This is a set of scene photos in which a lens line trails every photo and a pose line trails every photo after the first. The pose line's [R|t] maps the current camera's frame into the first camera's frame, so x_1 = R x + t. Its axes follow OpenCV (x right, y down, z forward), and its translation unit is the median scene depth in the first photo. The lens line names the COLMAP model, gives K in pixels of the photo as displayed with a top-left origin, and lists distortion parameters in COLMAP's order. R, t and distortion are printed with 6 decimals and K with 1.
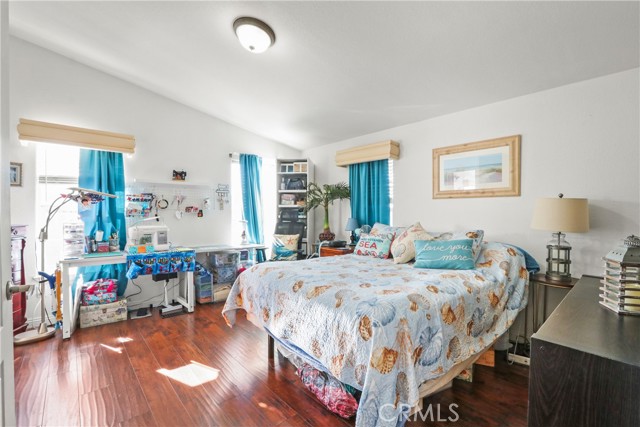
lens RADIAL K [[299.6, 0, 325.3], [0, 299.6, 213.5], [0, 0, 1]] dist [-0.012525, 0.000304]
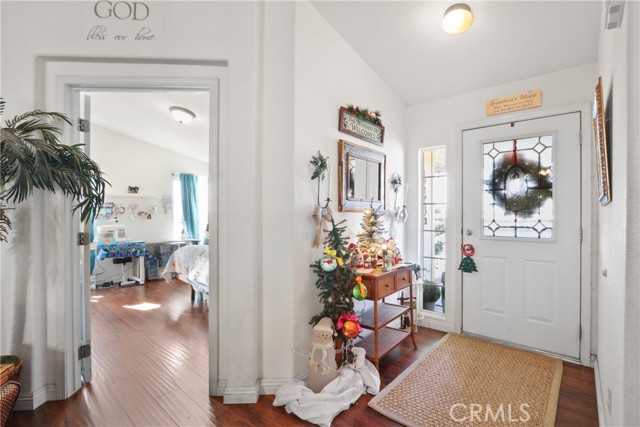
lens RADIAL K [[299.6, 0, 325.3], [0, 299.6, 213.5], [0, 0, 1]] dist [-0.012525, 0.000304]
pose [[0.990358, -0.000987, 0.138527, 0.228686], [0.002699, 0.999922, -0.012173, 0.004604], [-0.138504, 0.012430, 0.990284, -0.555099]]
